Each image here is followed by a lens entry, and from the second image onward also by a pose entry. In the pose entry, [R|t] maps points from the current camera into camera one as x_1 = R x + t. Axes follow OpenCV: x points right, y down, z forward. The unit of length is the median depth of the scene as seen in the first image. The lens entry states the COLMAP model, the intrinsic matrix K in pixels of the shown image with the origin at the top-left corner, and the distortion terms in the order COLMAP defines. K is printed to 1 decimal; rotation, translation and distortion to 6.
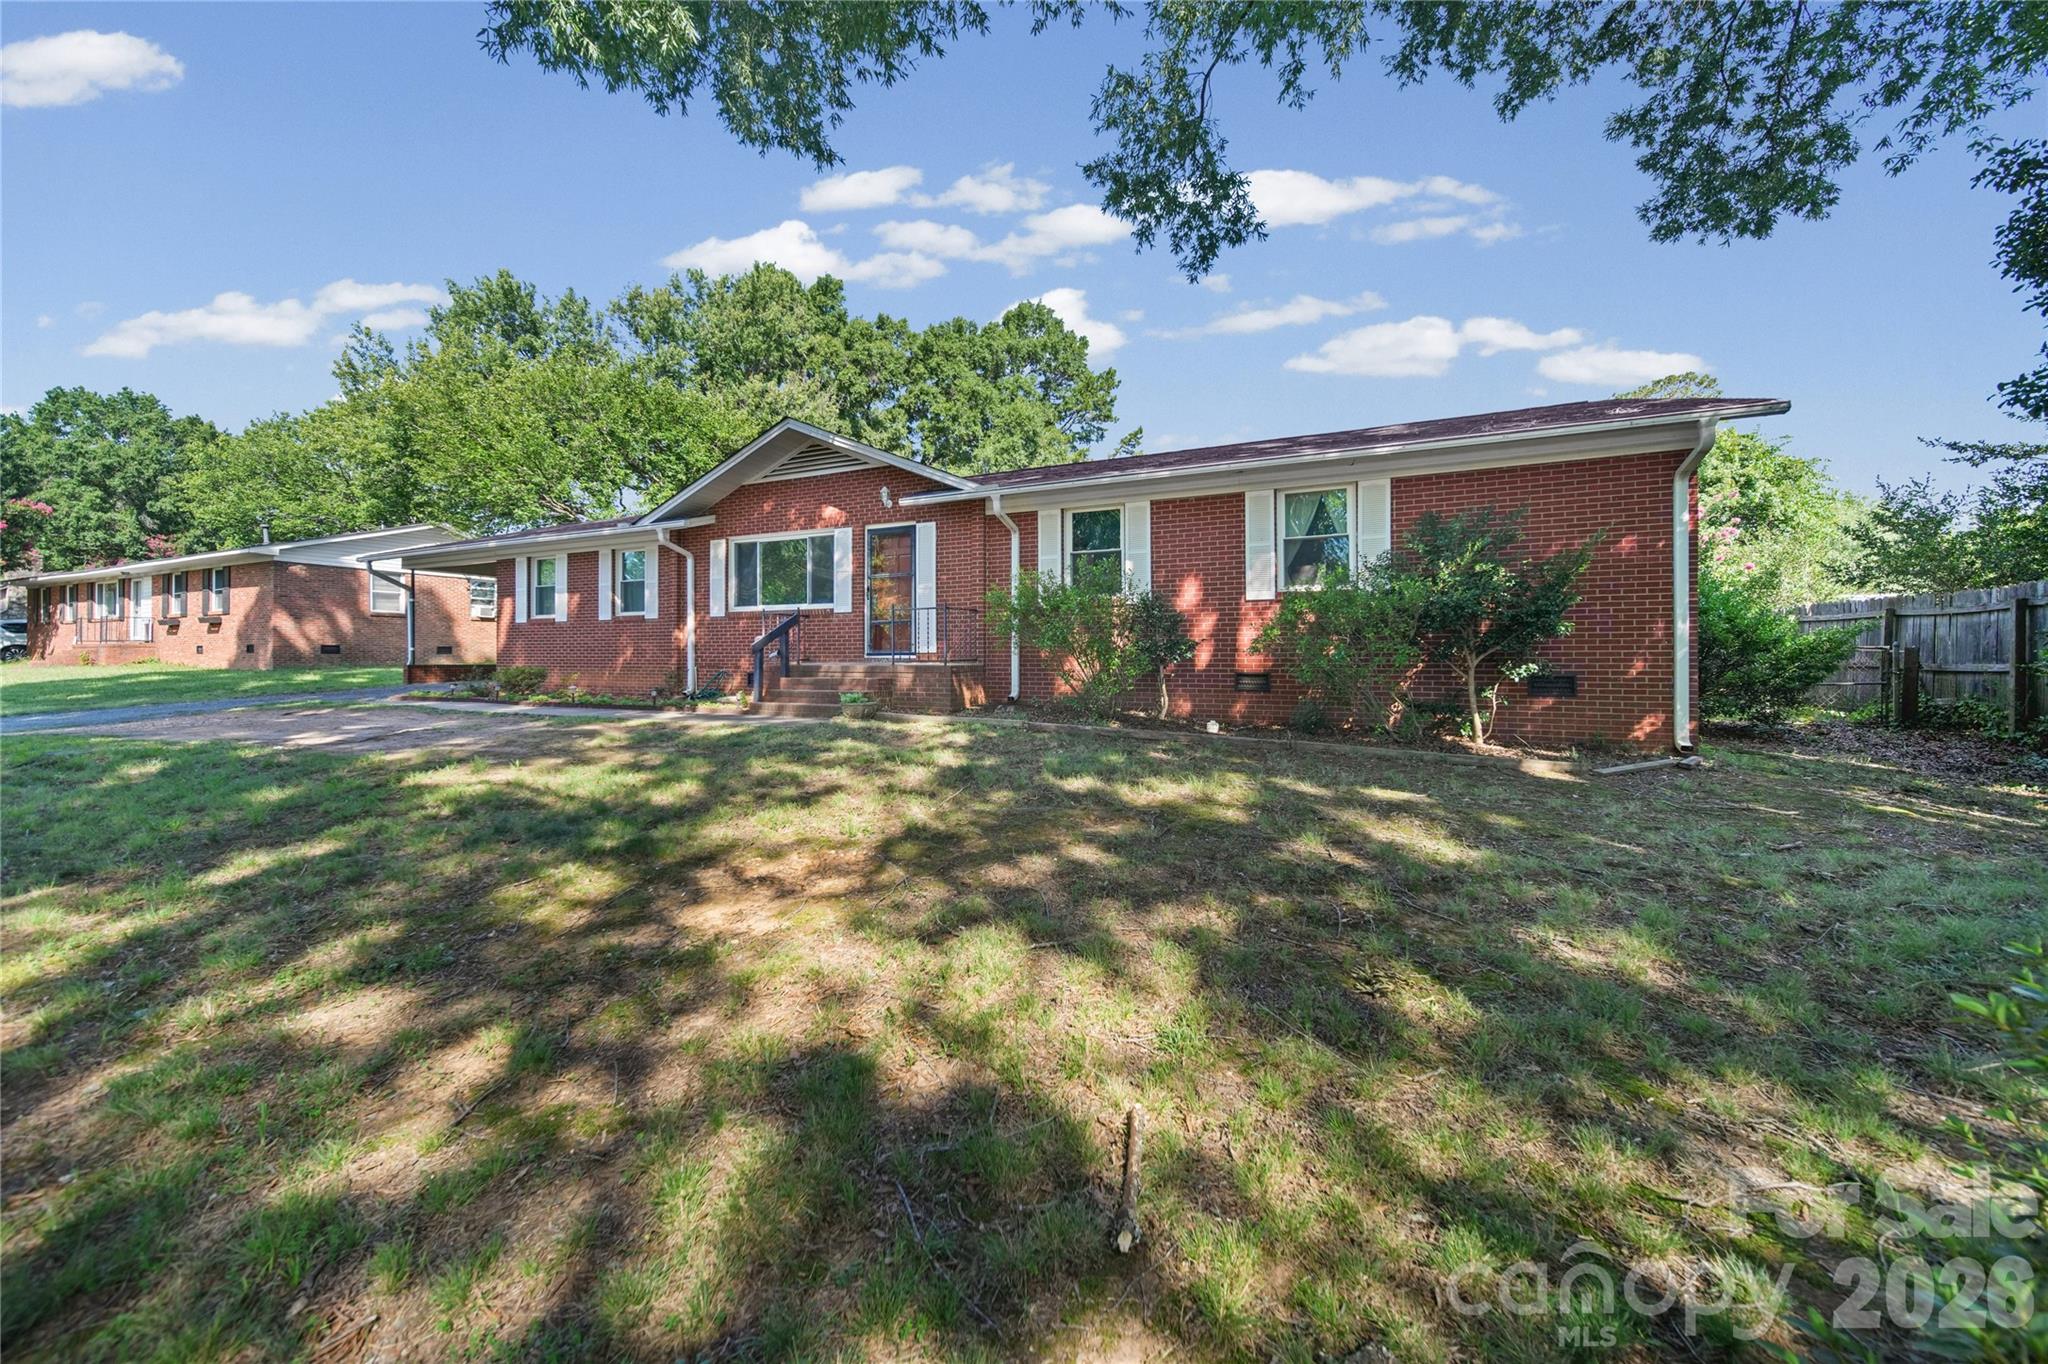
lens RADIAL K [[728.2, 0, 1039.4], [0, 728.2, 667.9], [0, 0, 1]] dist [-0.003184, -0.000291]
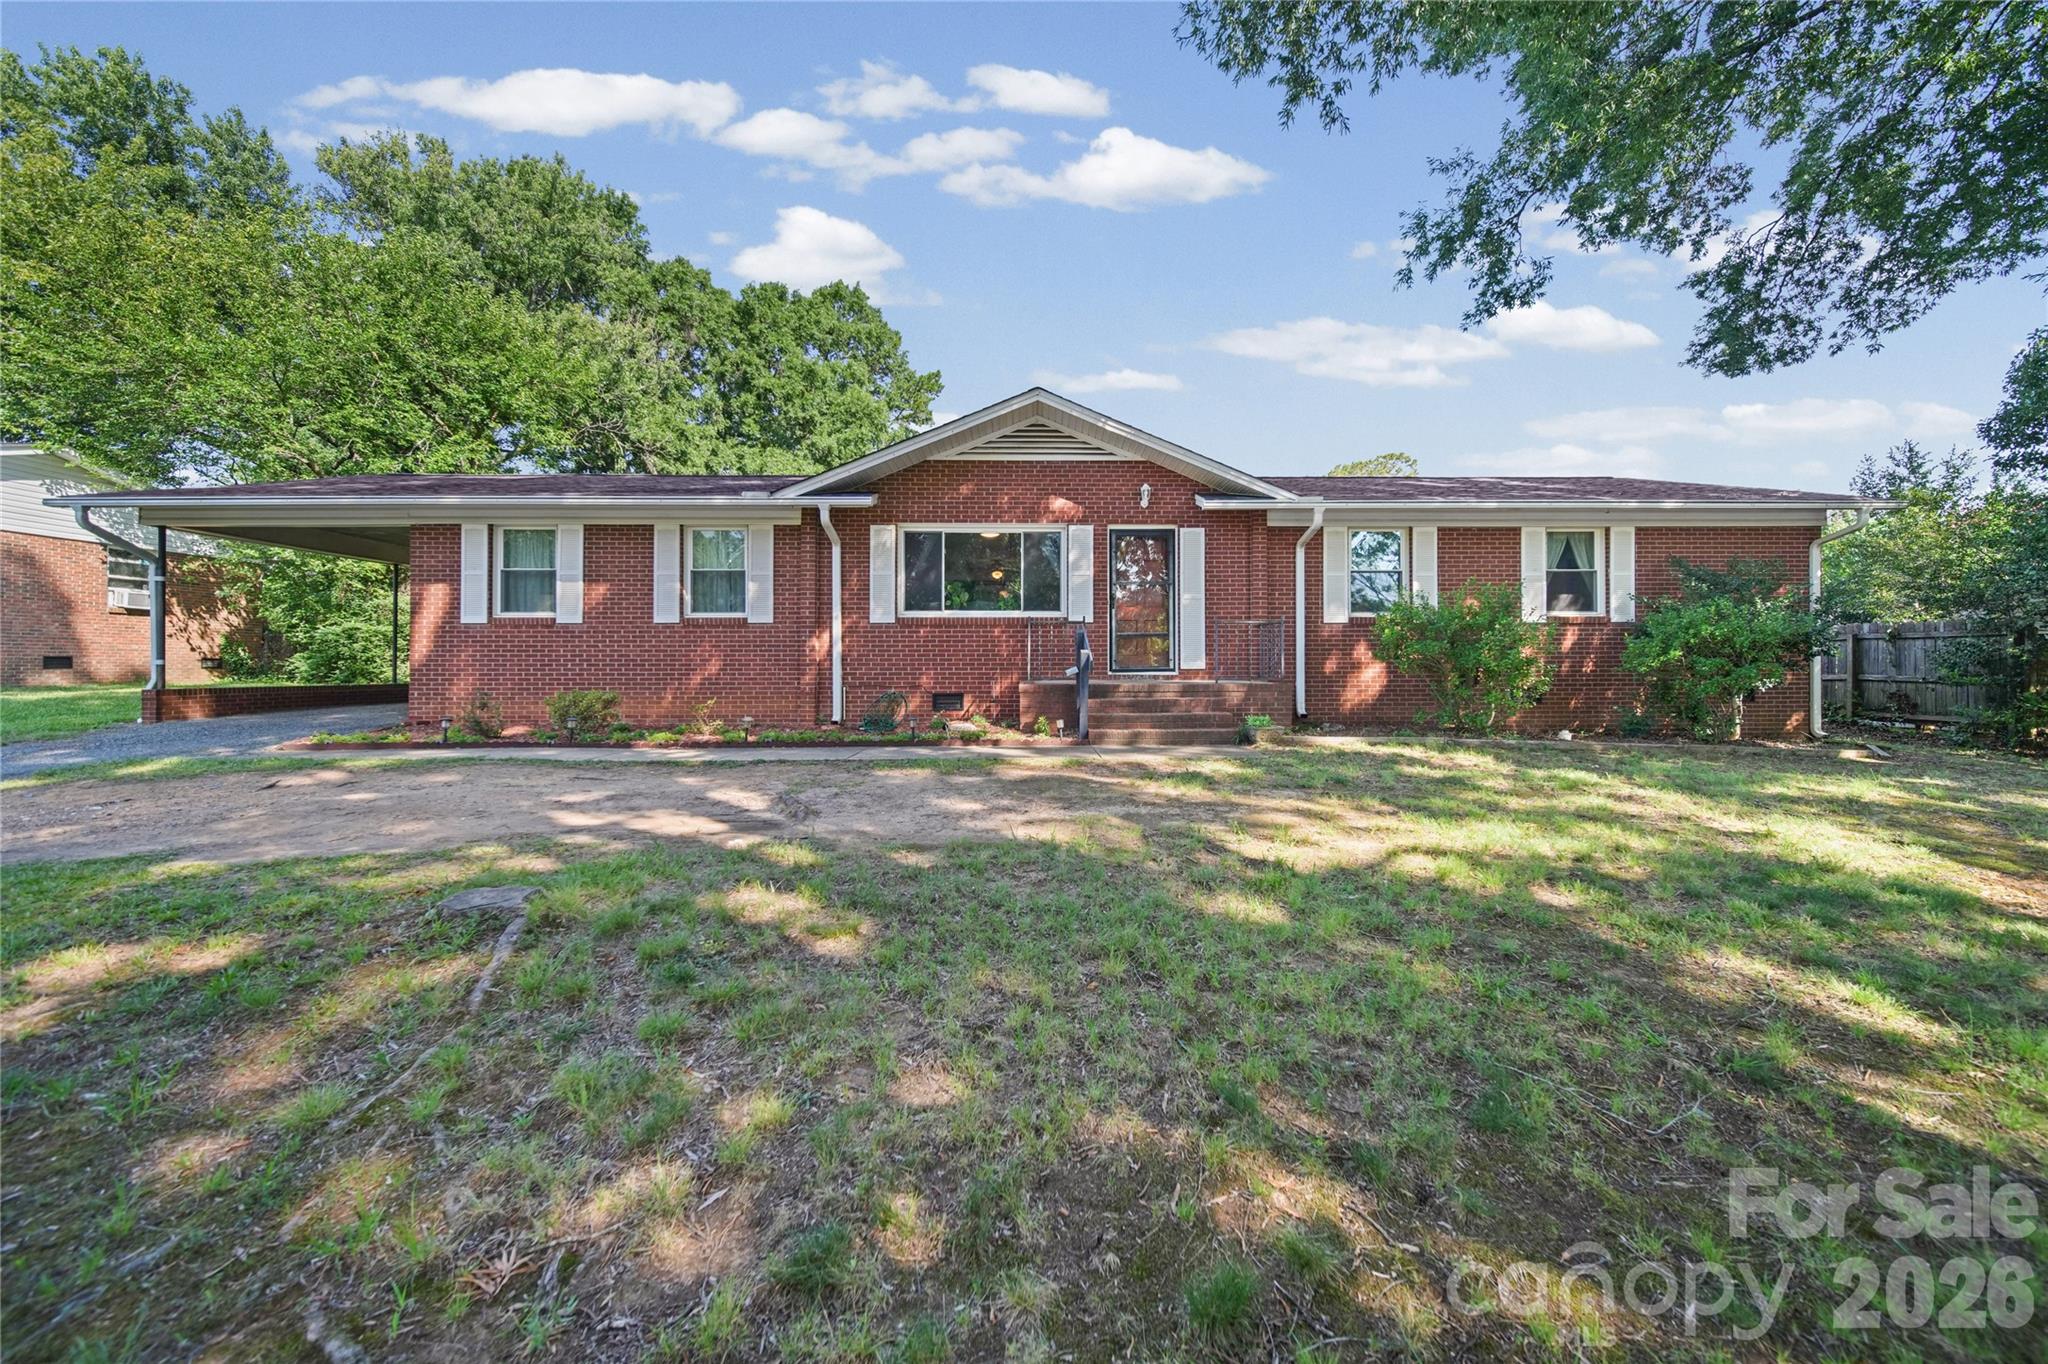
lens RADIAL K [[728.2, 0, 1026.1], [0, 728.2, 678.0], [0, 0, 1]] dist [-0.003184, -0.000291]
pose [[0.902062, -0.008783, 0.431516, -0.642812], [0.008112, 0.999961, 0.003397, -0.011437], [-0.431530, 0.000436, 0.902099, 0.219947]]
